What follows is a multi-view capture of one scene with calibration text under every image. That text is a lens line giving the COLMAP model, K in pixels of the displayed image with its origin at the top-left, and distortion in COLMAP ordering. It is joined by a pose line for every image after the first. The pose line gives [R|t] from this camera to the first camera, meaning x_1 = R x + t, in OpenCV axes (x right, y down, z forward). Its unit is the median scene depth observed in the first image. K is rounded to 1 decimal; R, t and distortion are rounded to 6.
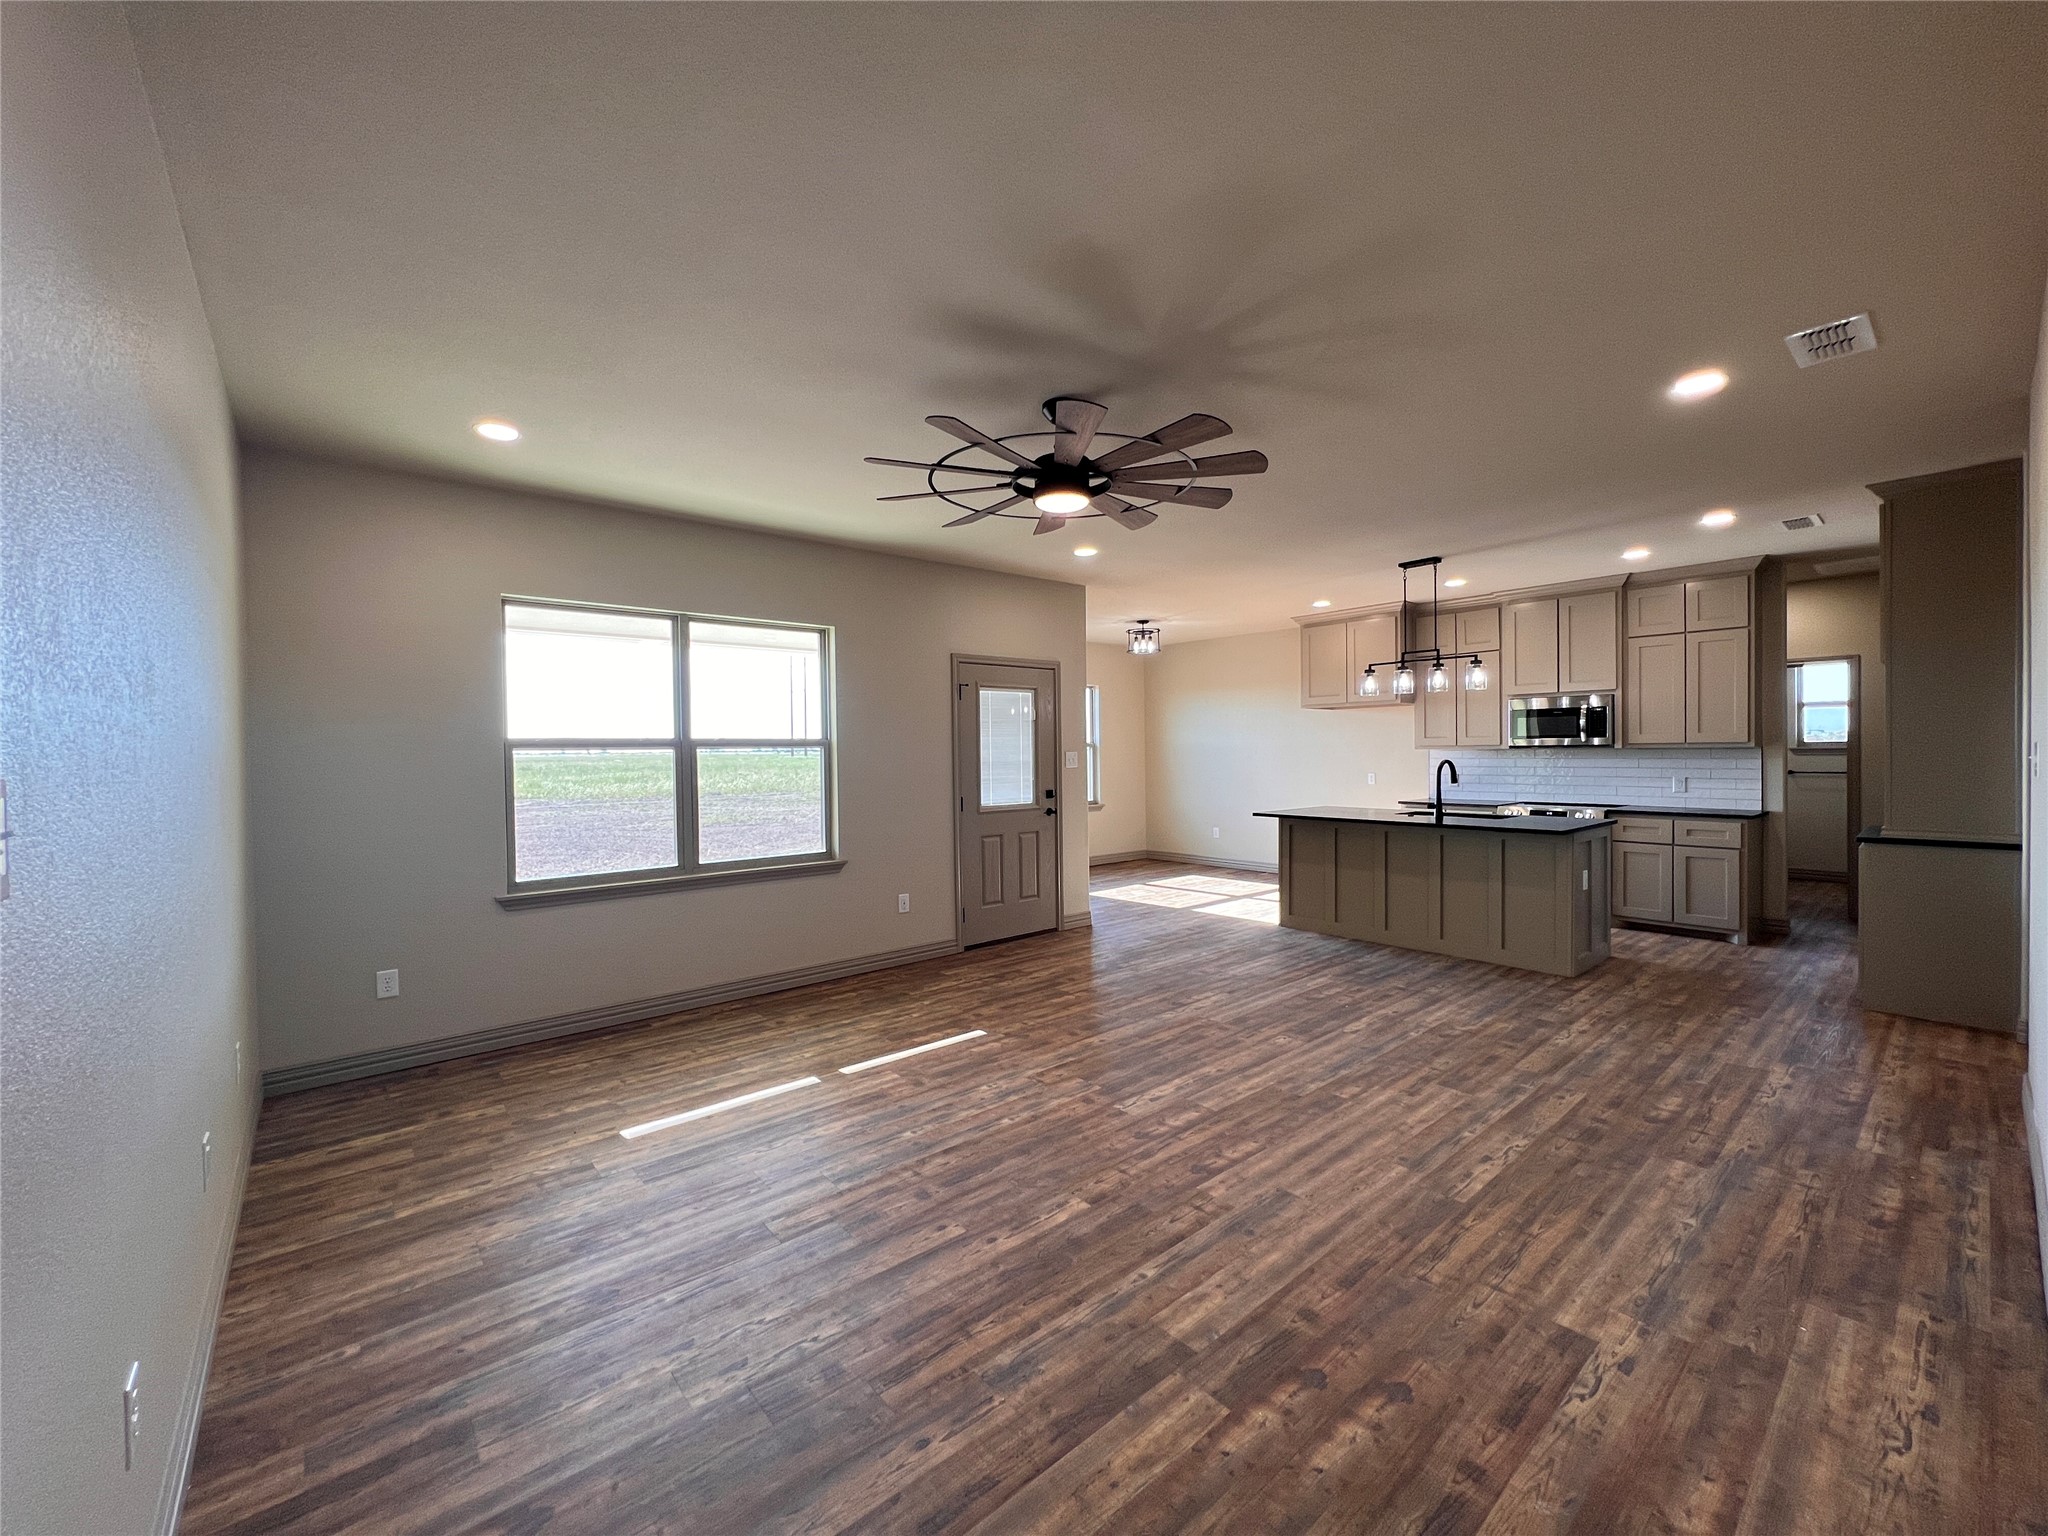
lens RADIAL K [[818.1, 0, 1026.2], [0, 818.1, 764.1], [0, 0, 1]] dist [-0.003654, 0.000810]
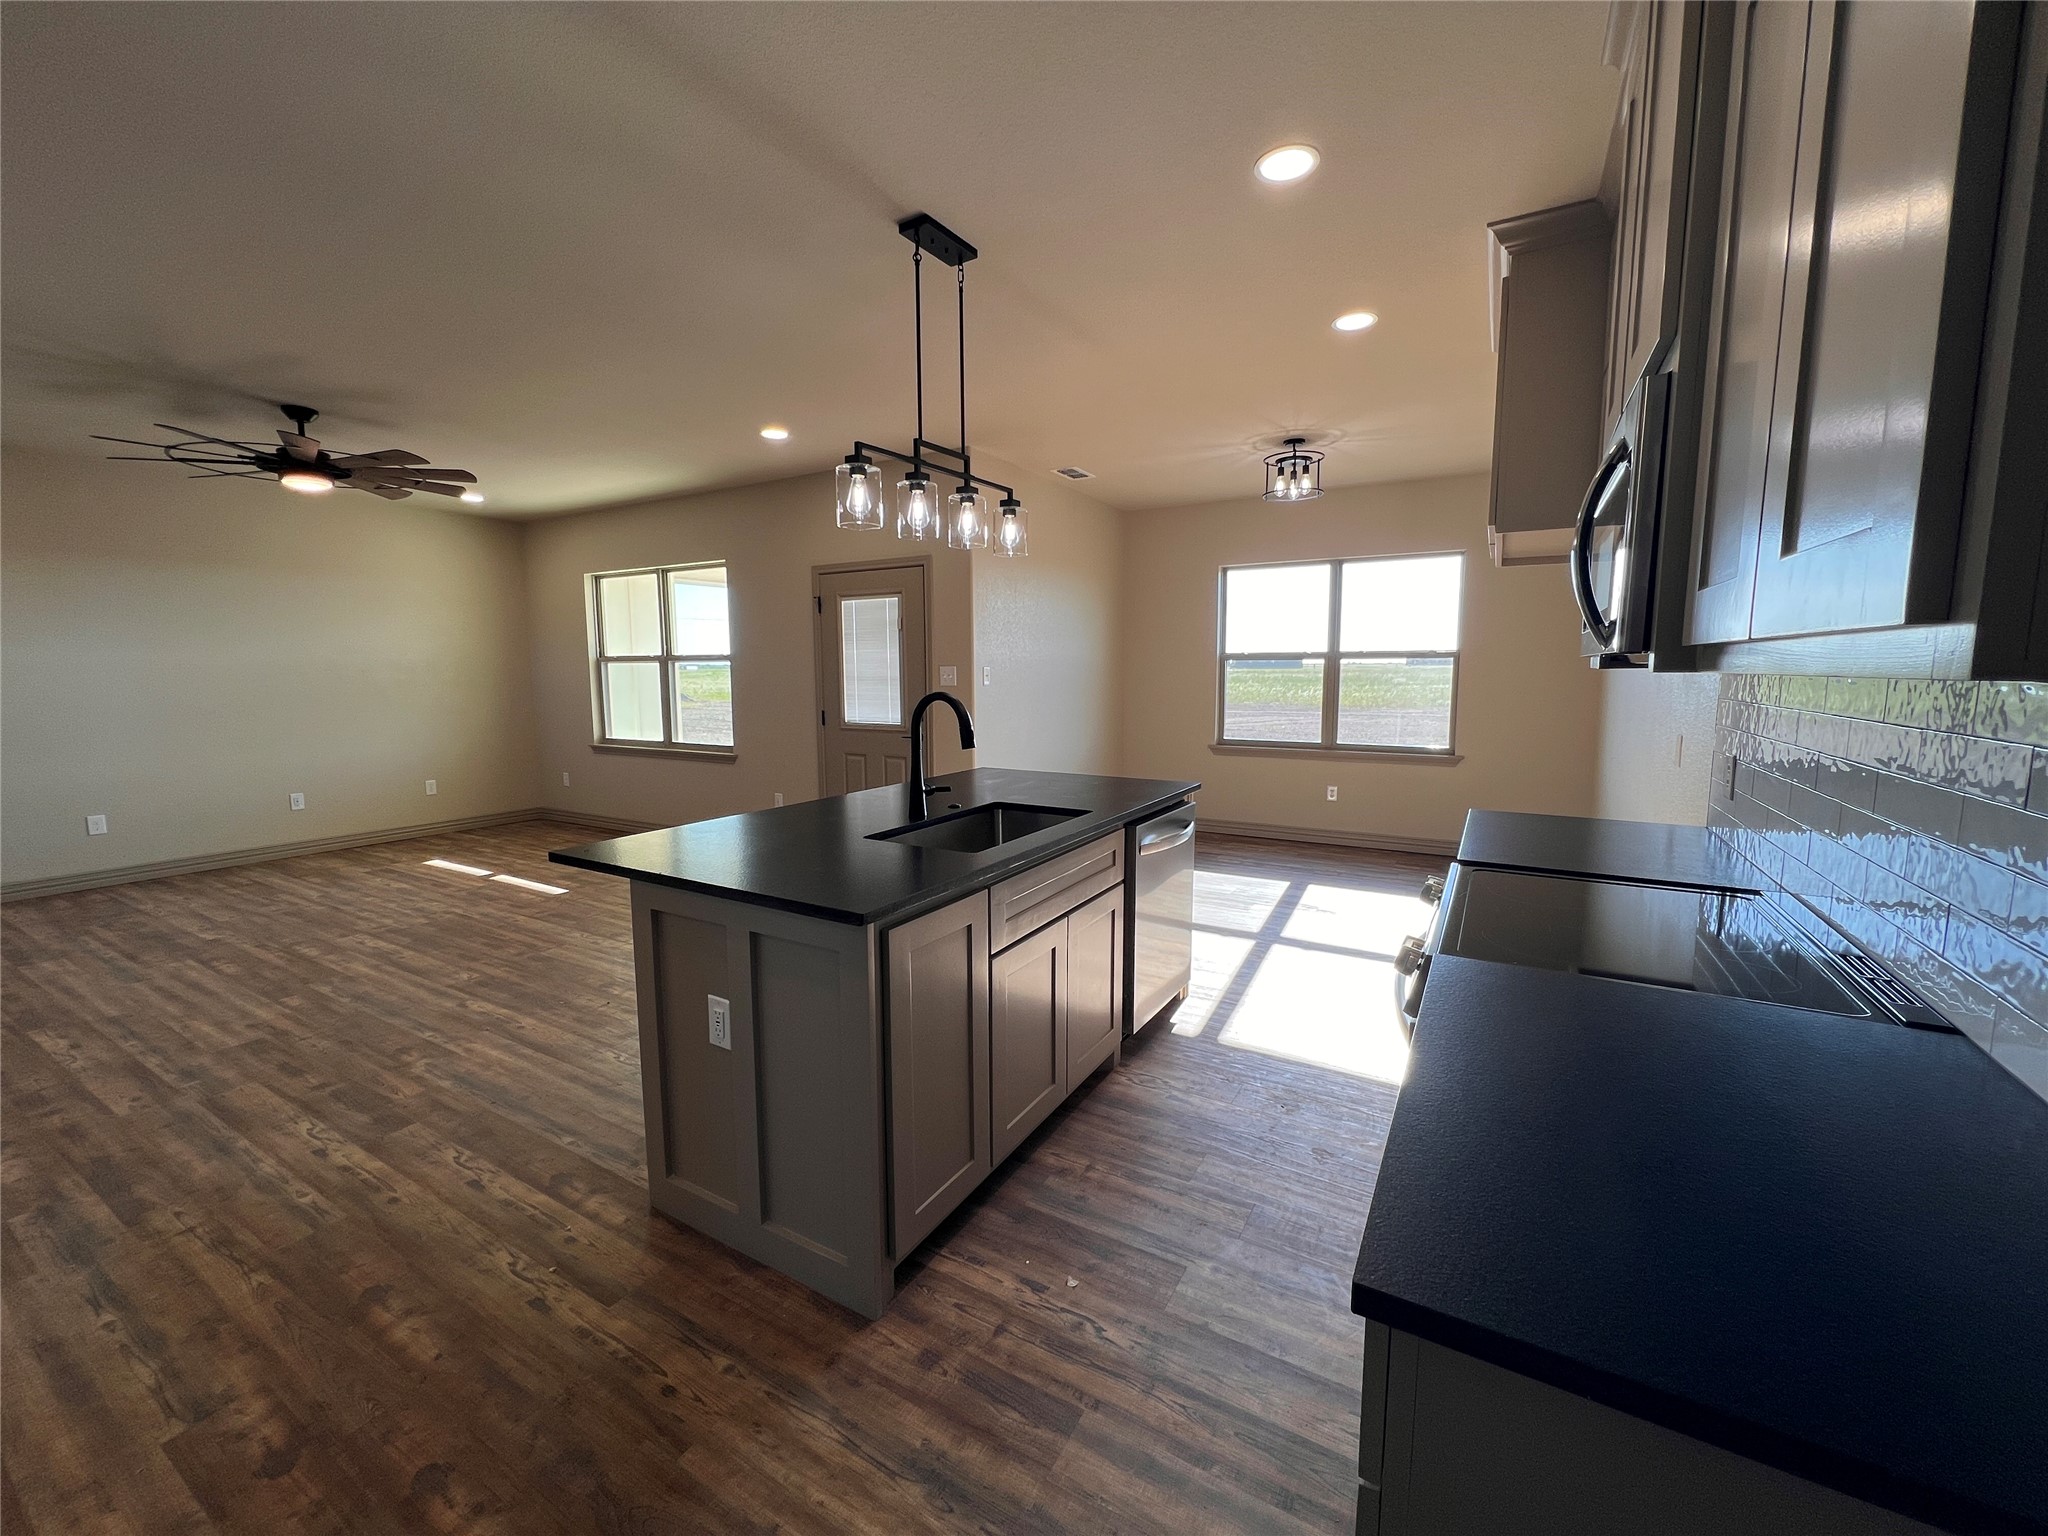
lens RADIAL K [[818.1, 0, 1022.4], [0, 818.1, 763.2], [0, 0, 1]] dist [-0.003654, 0.000810]
pose [[0.328793, 0.120859, -0.936637, 0.956378], [-0.013795, 0.992286, 0.123198, -0.022802], [0.944301, -0.027585, 0.327924, 0.903621]]
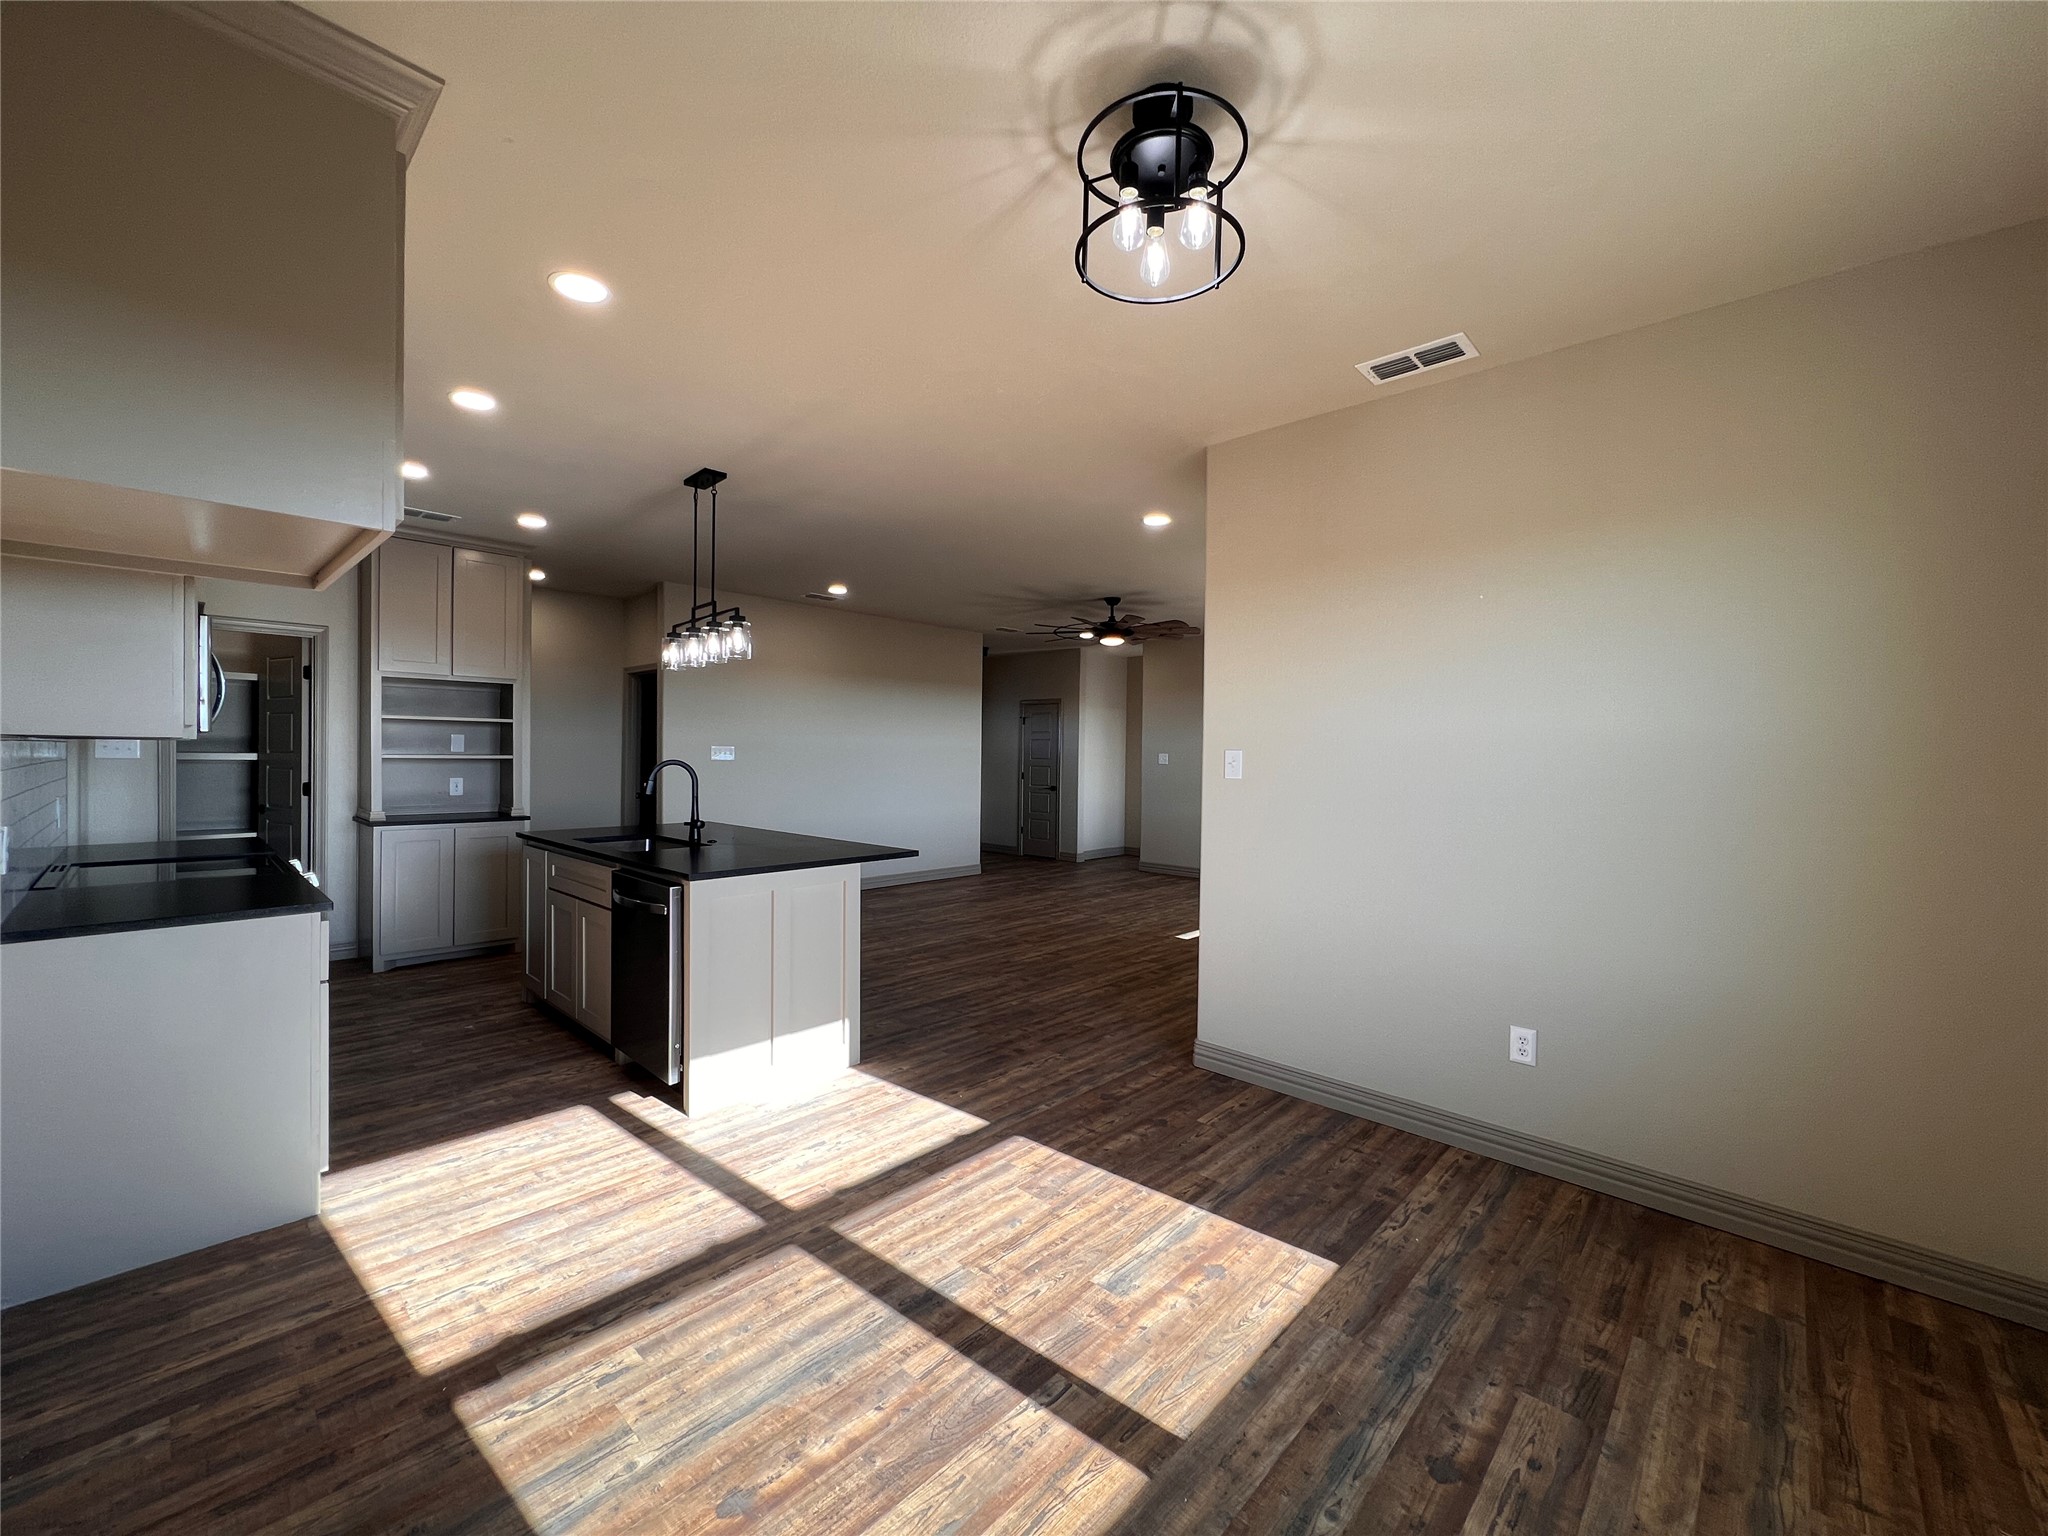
lens RADIAL K [[818.1, 0, 1021.1], [0, 818.1, 746.1], [0, 0, 1]] dist [-0.003654, 0.000810]
pose [[-0.994720, -0.005702, -0.102465, 0.297023], [-0.005835, 0.999982, 0.000995, -0.016147], [0.102458, 0.001588, -0.994736, 1.745884]]
